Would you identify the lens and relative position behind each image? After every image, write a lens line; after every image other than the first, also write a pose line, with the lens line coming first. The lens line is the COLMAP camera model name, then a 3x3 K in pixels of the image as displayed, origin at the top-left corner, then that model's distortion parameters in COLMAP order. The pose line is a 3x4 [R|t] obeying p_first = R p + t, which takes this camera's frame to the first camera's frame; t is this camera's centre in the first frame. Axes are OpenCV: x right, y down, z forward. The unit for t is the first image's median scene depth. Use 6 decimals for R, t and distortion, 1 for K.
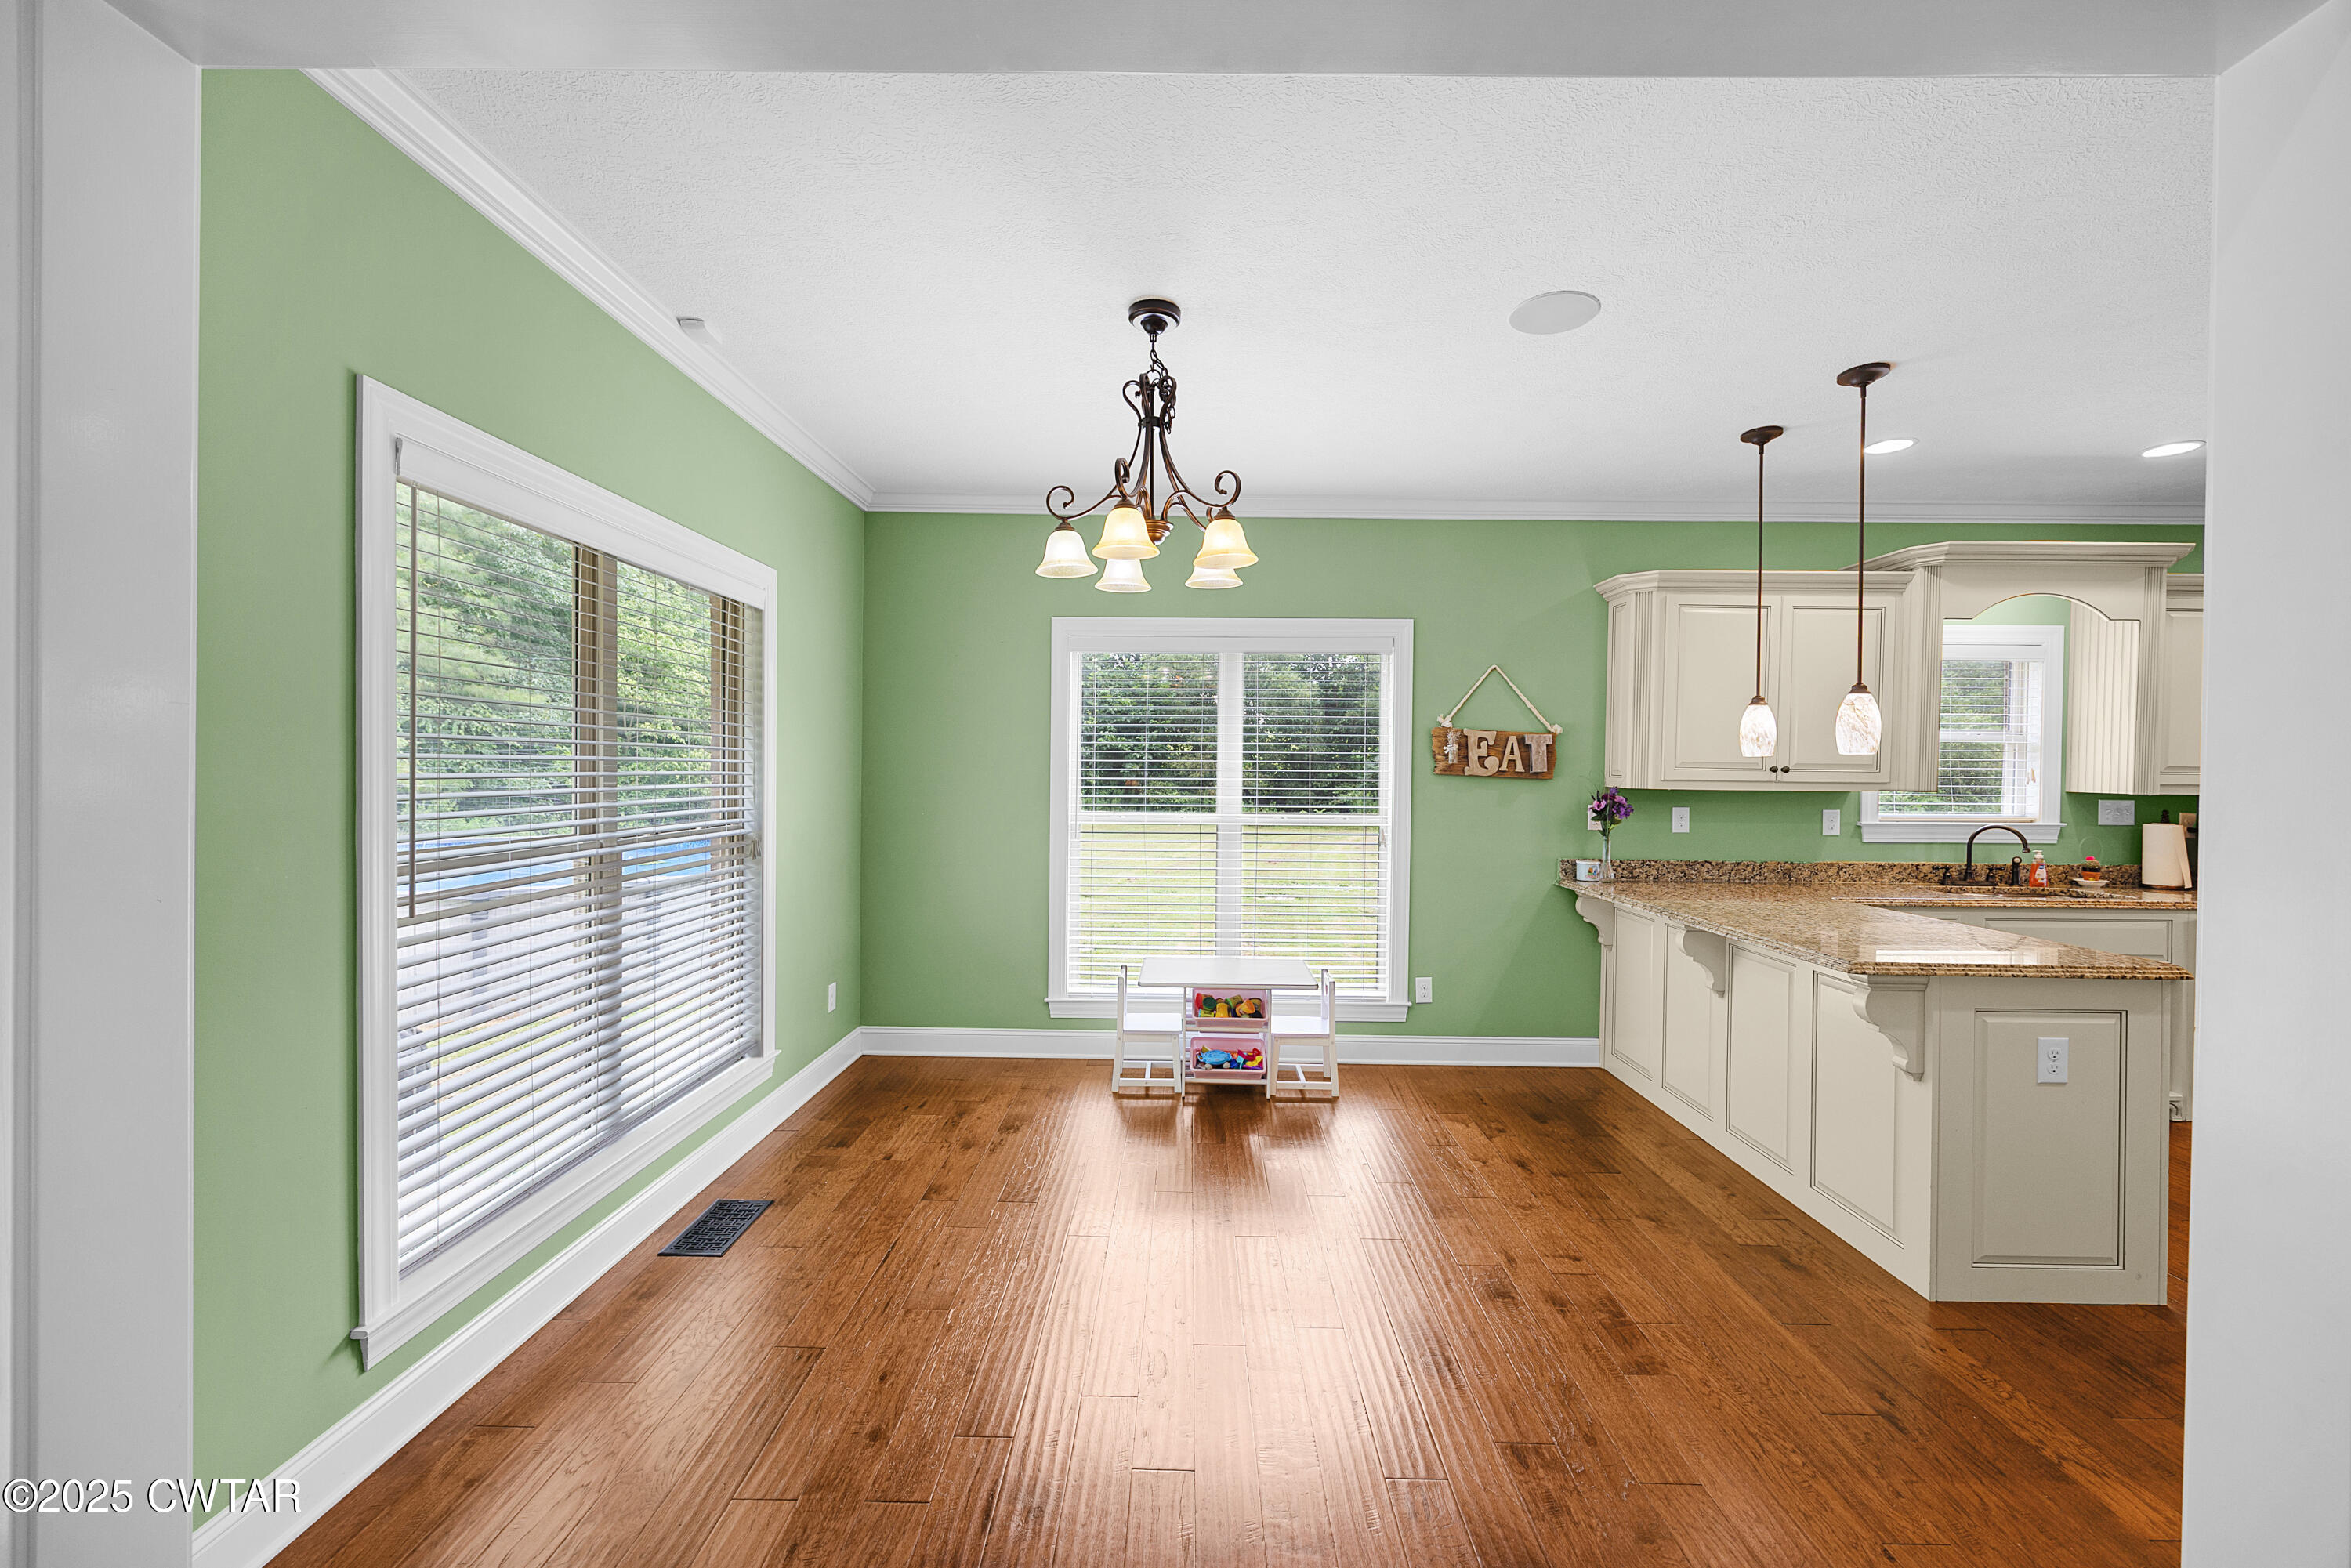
lens RADIAL K [[921.7, 0, 1169.4], [0, 921.7, 785.2], [0, 0, 1]] dist [-0.003494, 0.000055]
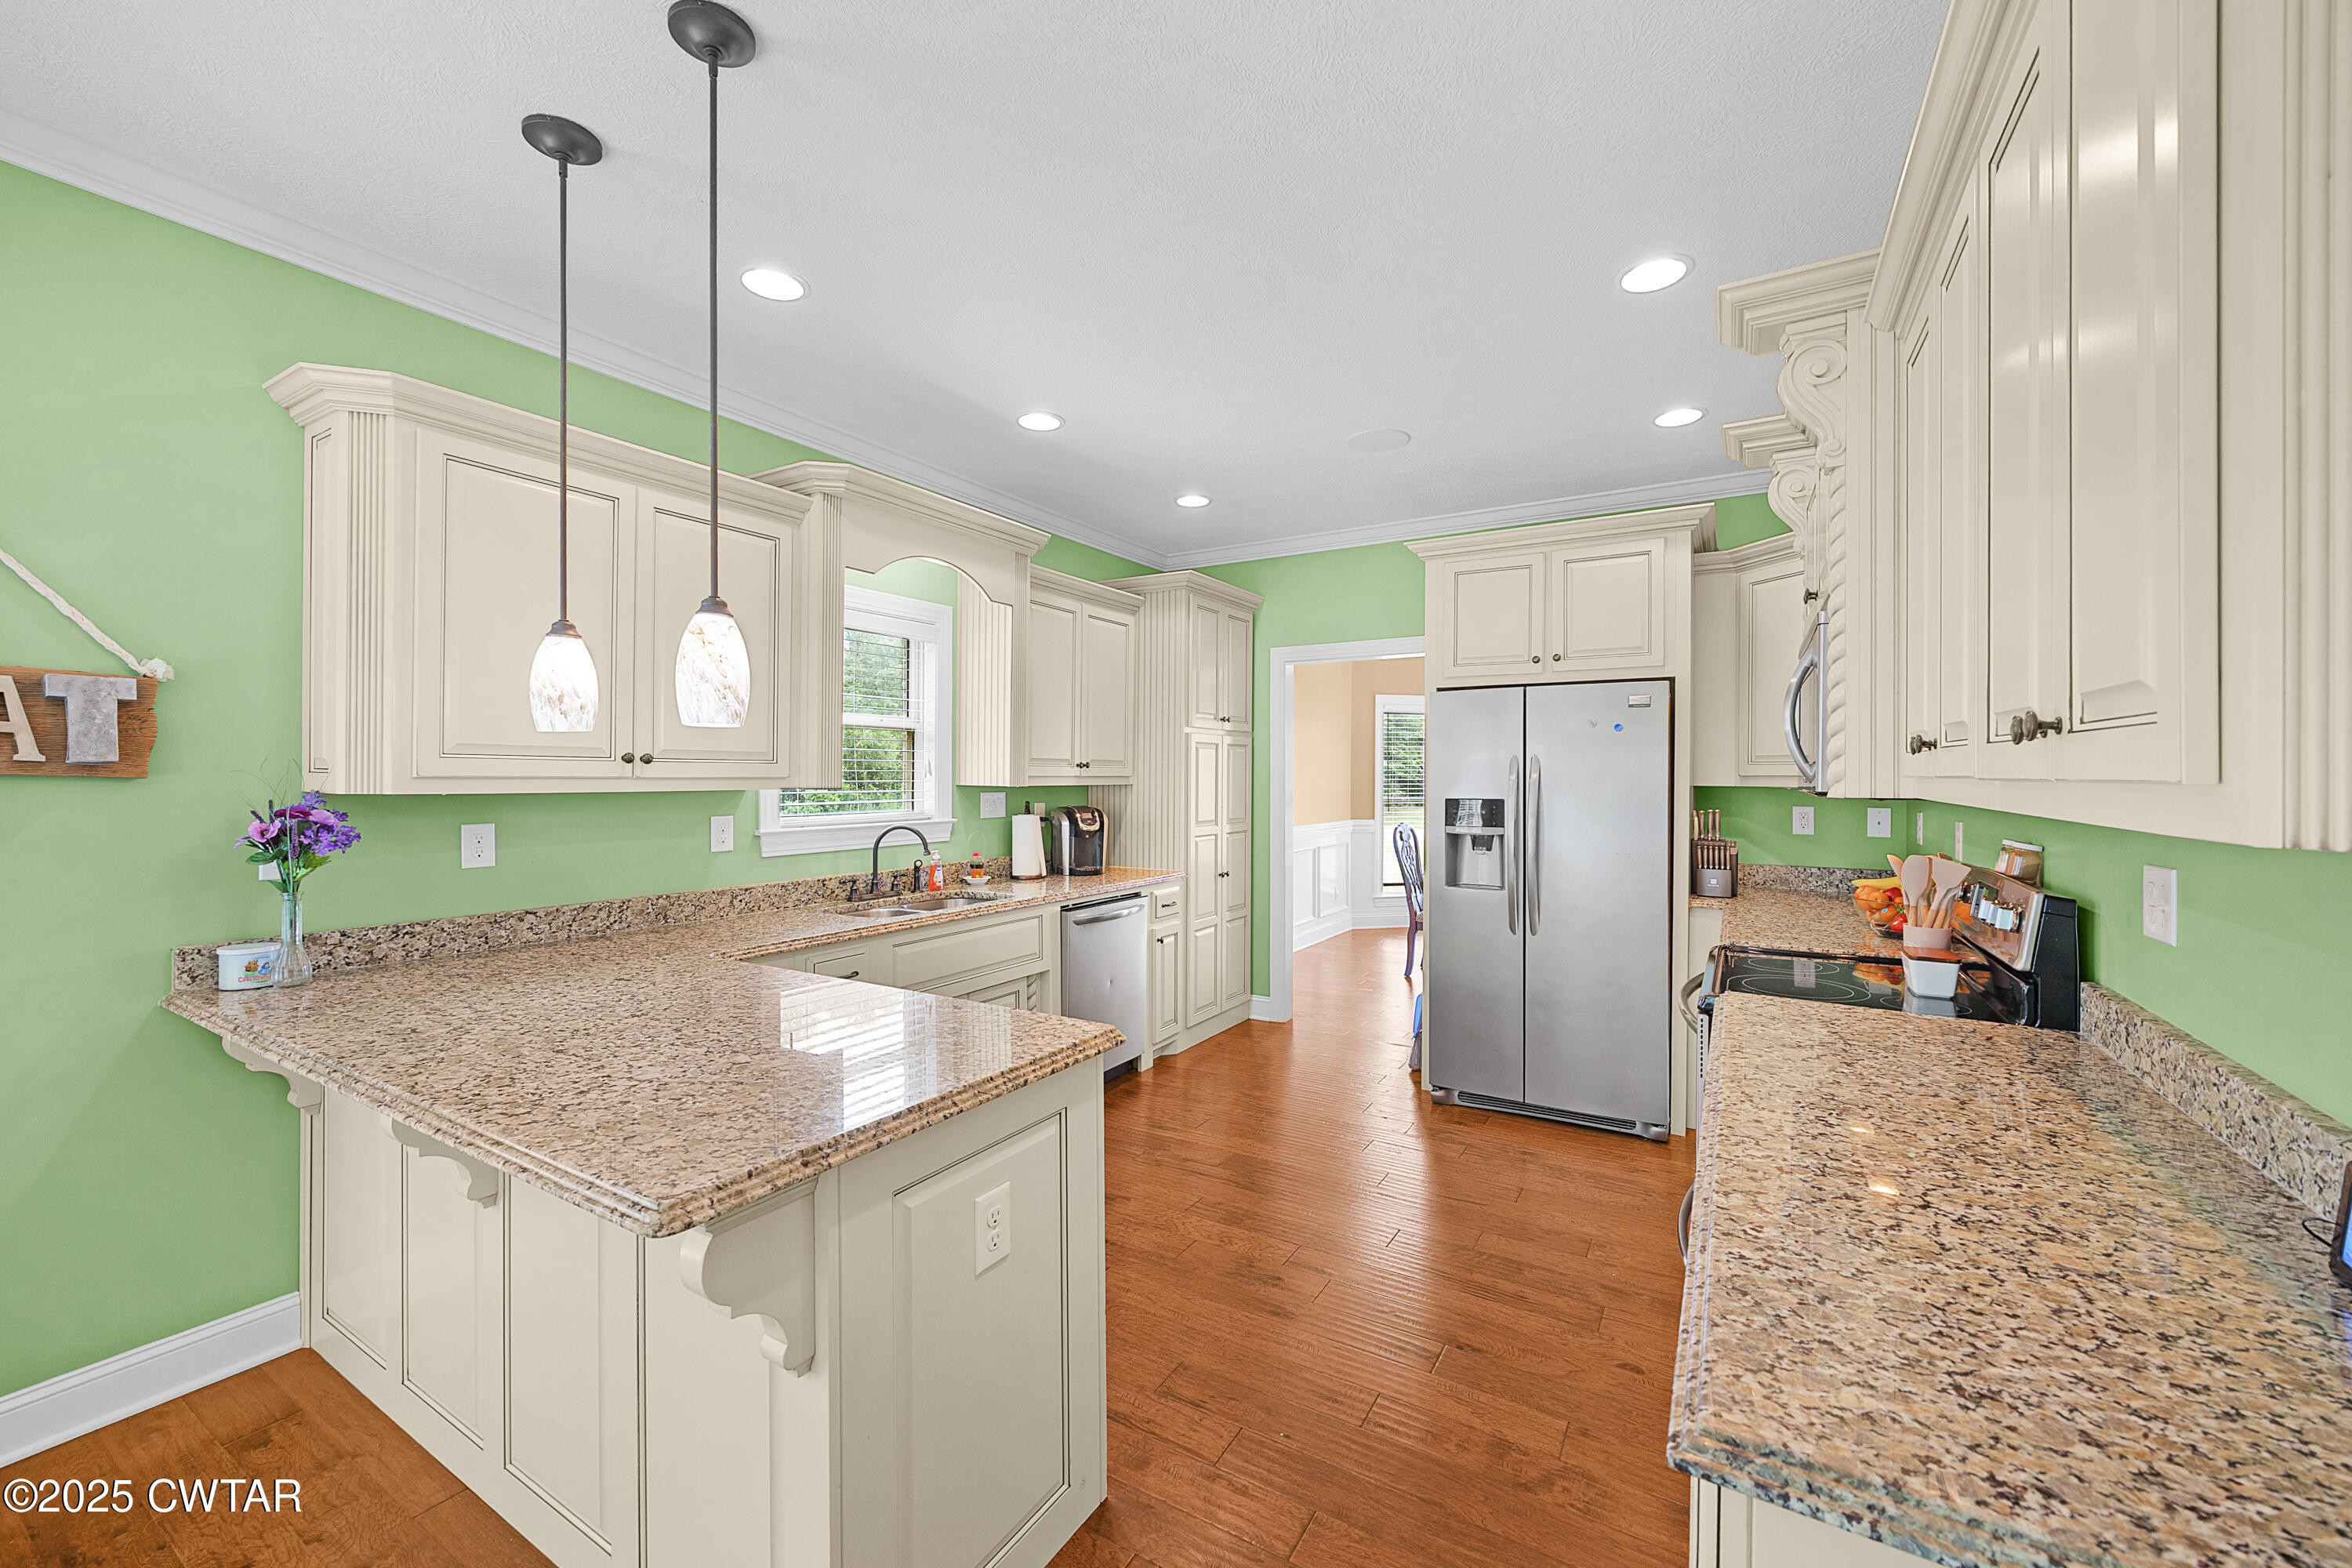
lens RADIAL K [[922.1, 0, 1174.4], [0, 922.1, 774.2], [0, 0, 1]] dist [-0.003494, 0.000055]
pose [[0.511986, -0.008058, 0.858956, 0.290113], [0.015526, 0.999879, 0.000126, -0.000592], [-0.858853, 0.013271, 0.512050, 0.336020]]
